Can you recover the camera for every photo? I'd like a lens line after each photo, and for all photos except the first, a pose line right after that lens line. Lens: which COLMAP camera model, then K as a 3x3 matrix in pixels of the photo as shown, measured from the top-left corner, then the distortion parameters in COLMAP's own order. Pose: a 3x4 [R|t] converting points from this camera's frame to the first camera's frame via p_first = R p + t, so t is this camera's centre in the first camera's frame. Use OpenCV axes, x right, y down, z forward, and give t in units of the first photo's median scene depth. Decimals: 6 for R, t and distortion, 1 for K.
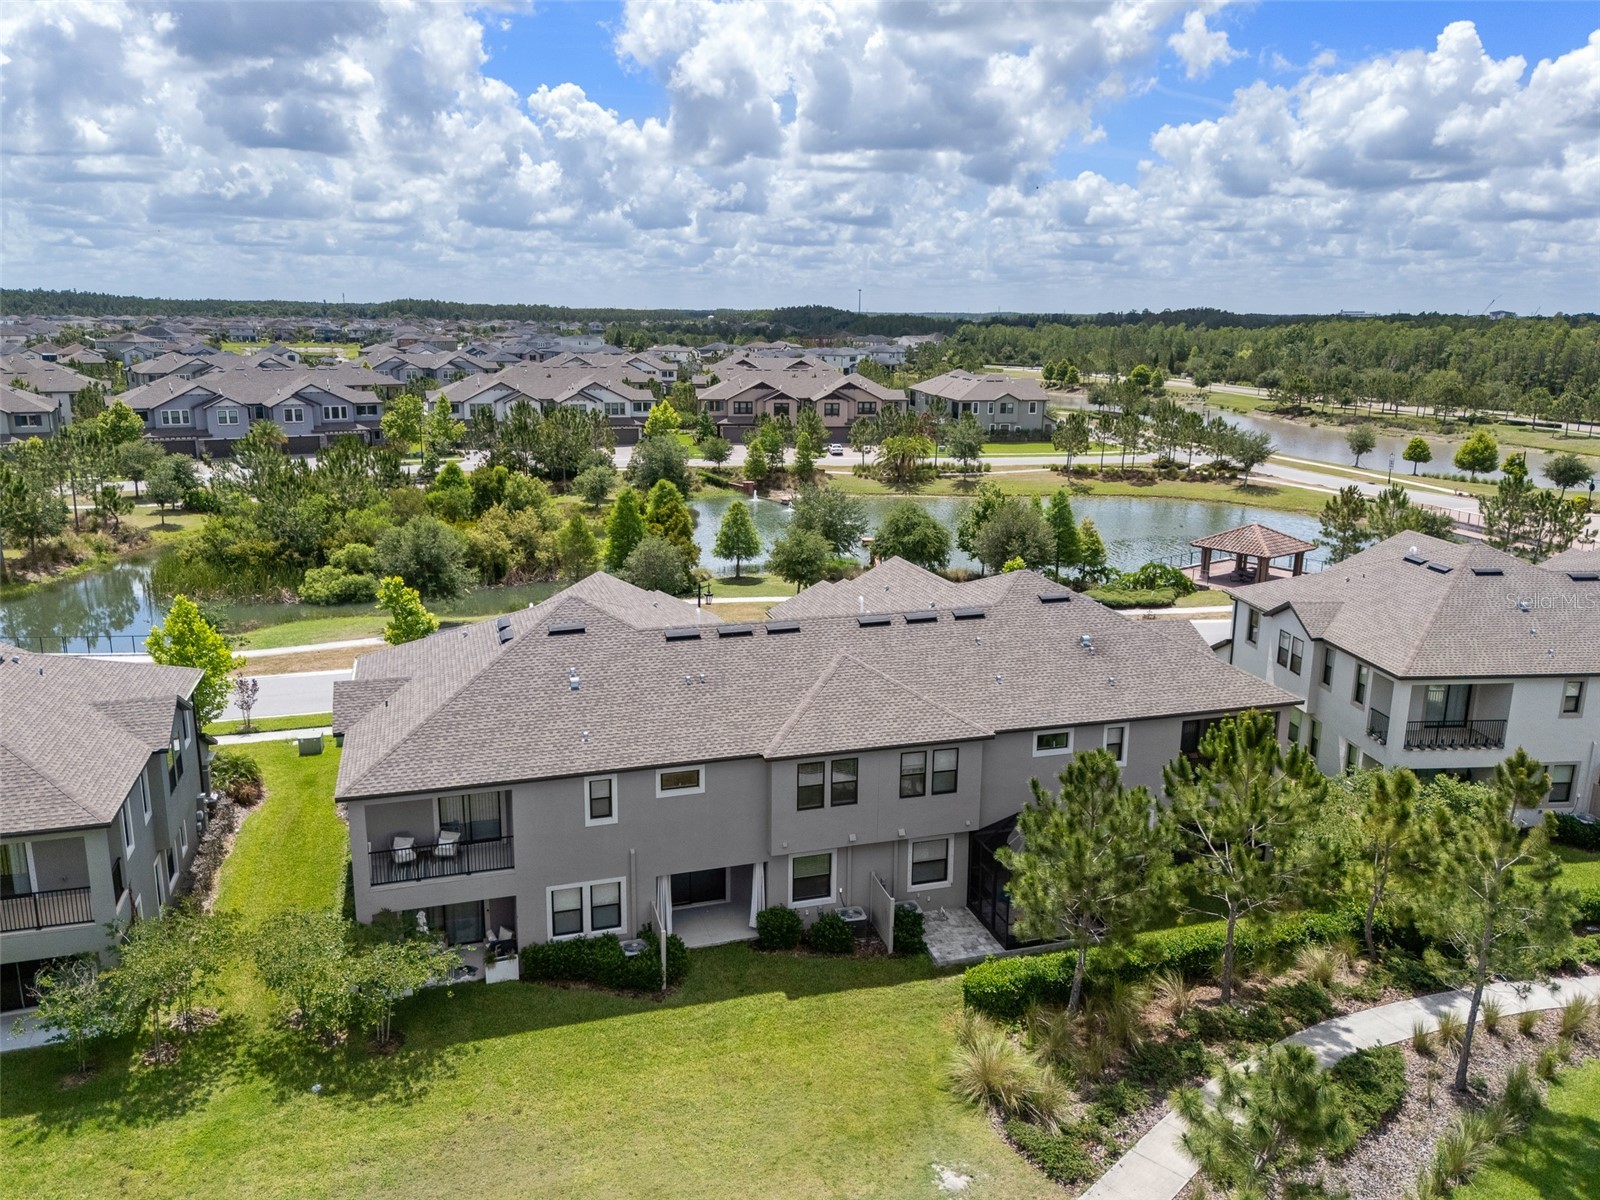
lens RADIAL K [[1173.1, 0, 783.9], [0, 1173.1, 603.9], [0, 0, 1]] dist [0.086626, -0.088651]
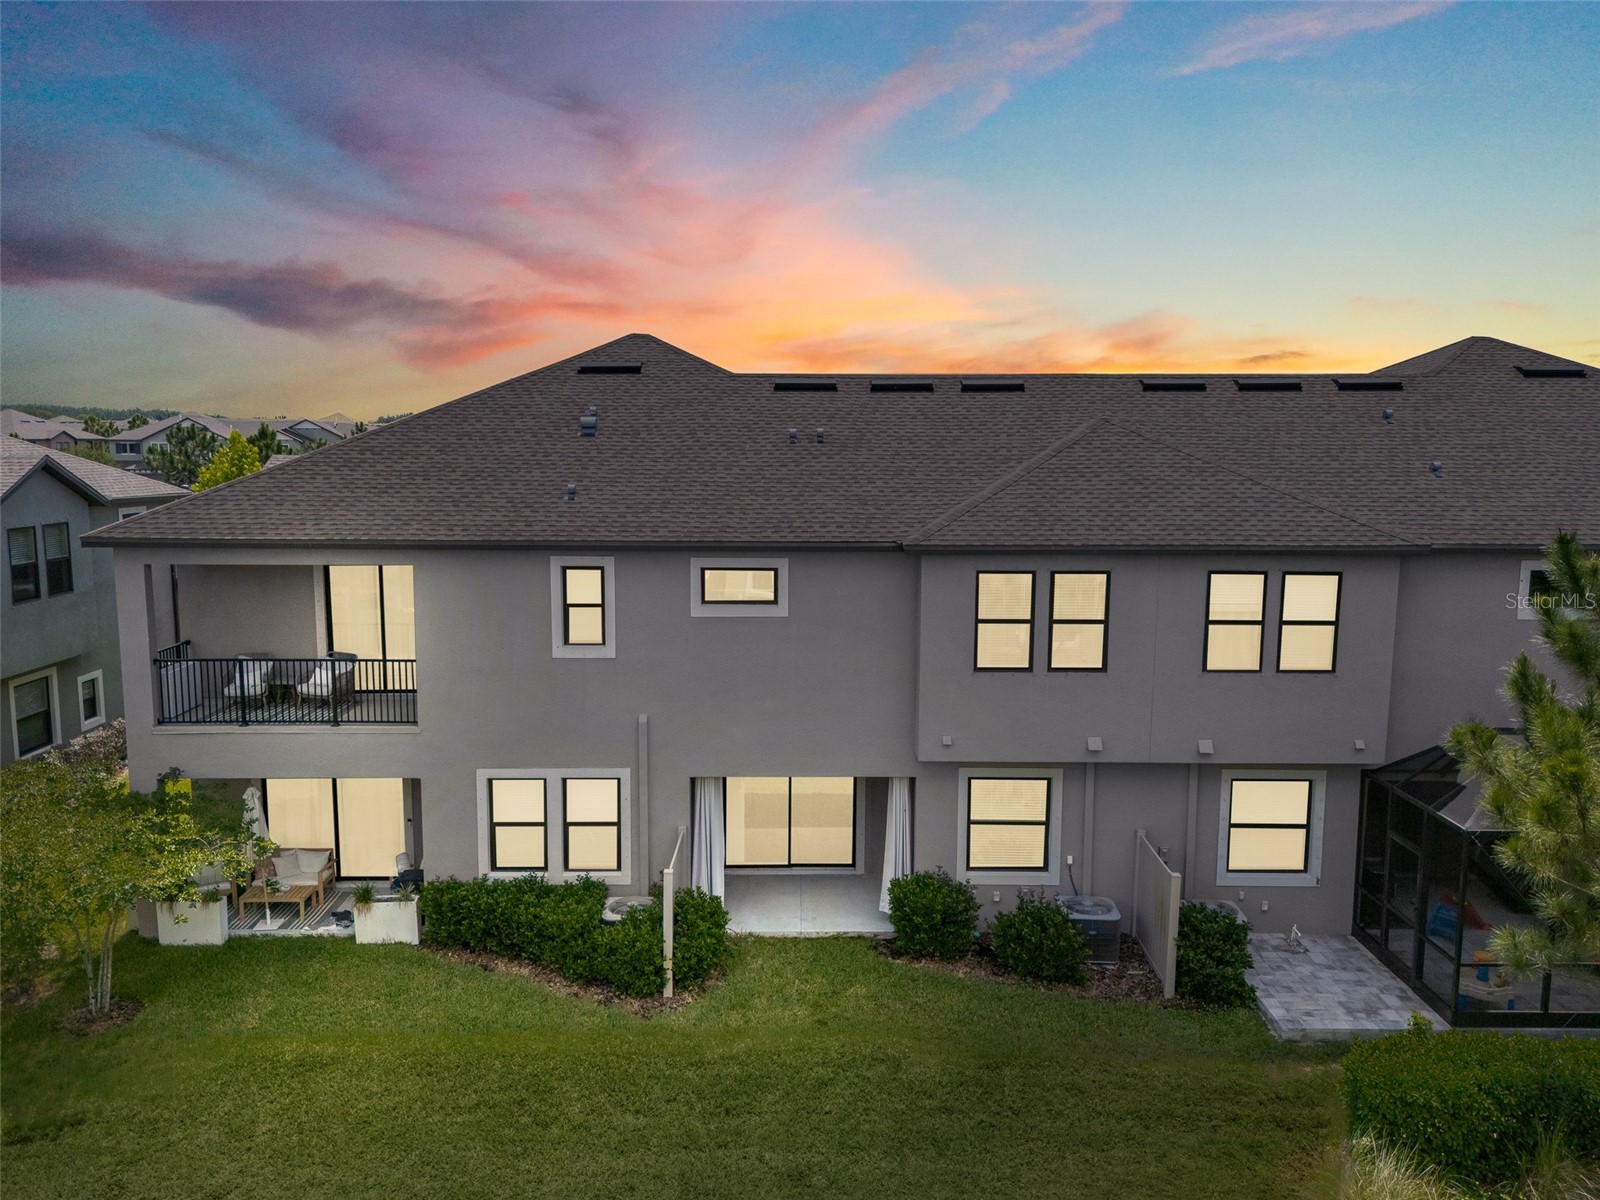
lens RADIAL K [[1172.6, 0, 800.0], [0, 1172.6, 600.0], [0, 0, 1]] dist [0.072472, -0.063833]
pose [[0.961228, 0.037574, -0.273182, 0.064043], [-0.064926, 0.993661, -0.091778, 0.171212], [0.268002, 0.105956, 0.957574, 0.445690]]
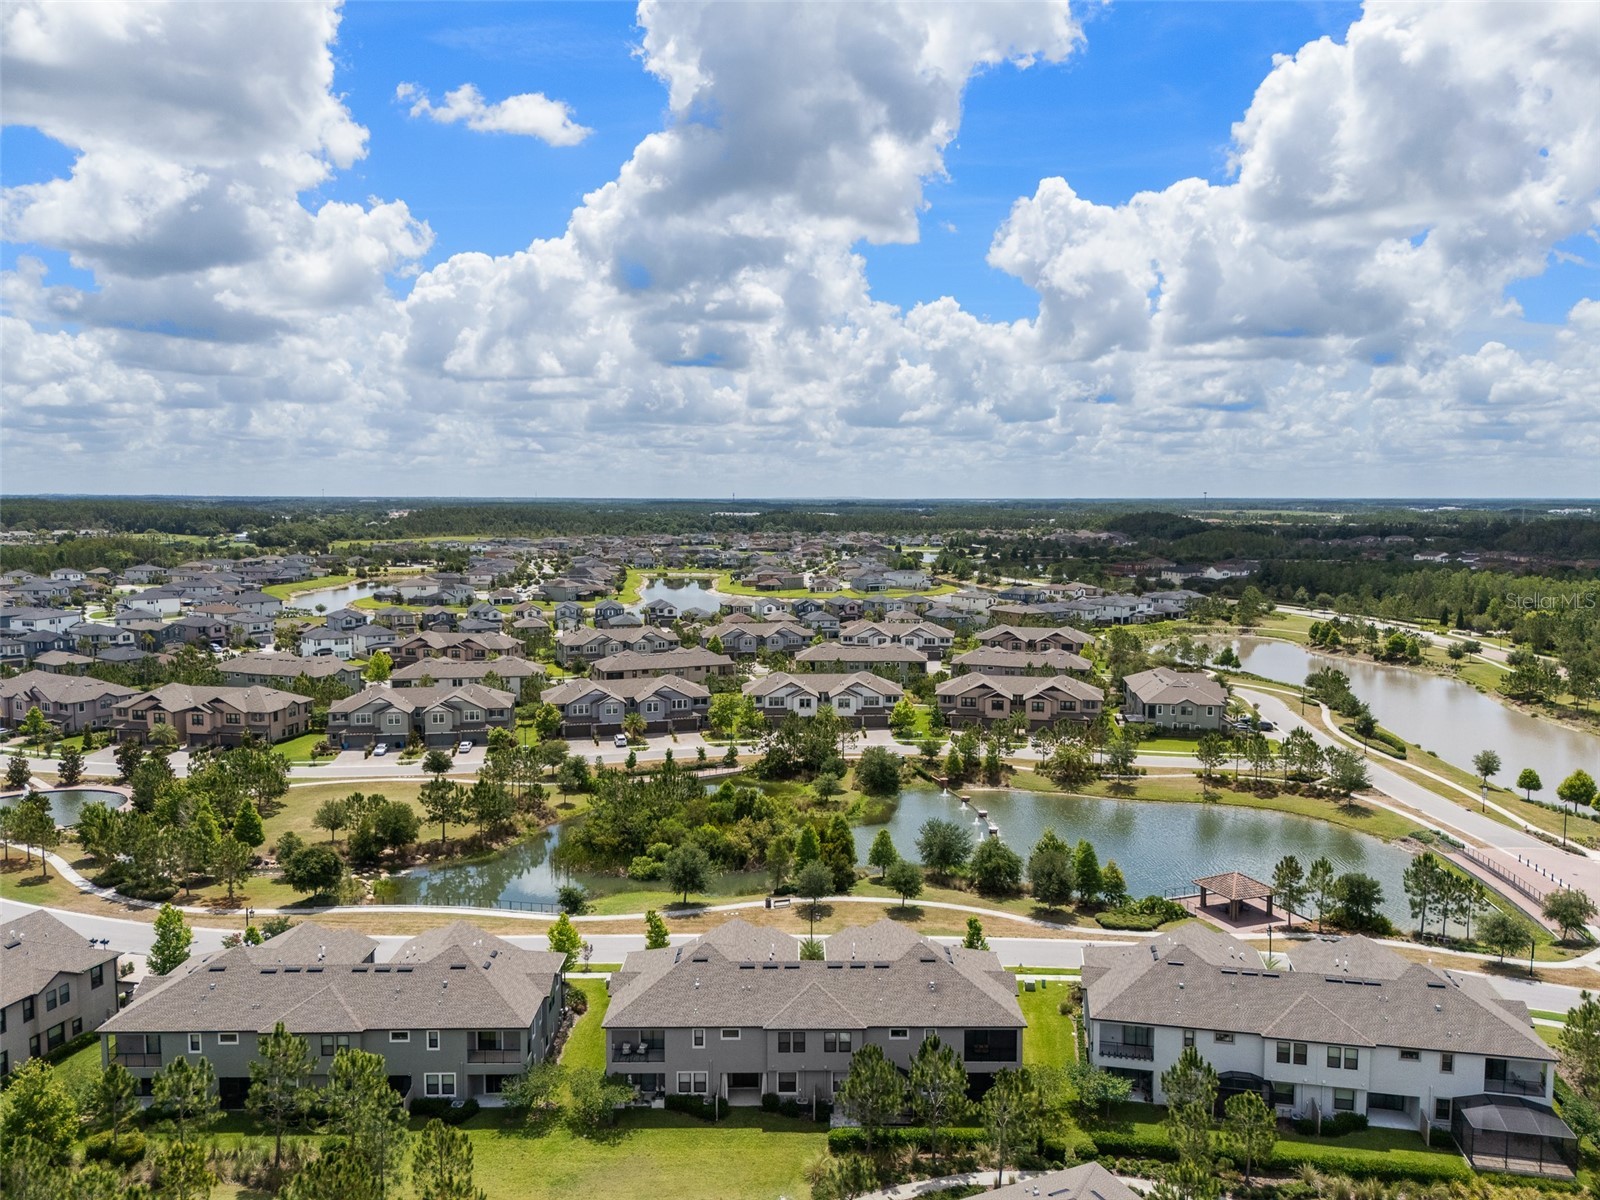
lens RADIAL K [[1183.1, 0, 813.6], [0, 1183.1, 601.5], [0, 0, 1]] dist [0.087367, -0.102532]
pose [[0.959923, 0.022749, -0.279340, 0.646956], [-0.061807, 0.989345, -0.131821, -0.364931], [0.273365, 0.143804, 0.951101, -1.257260]]
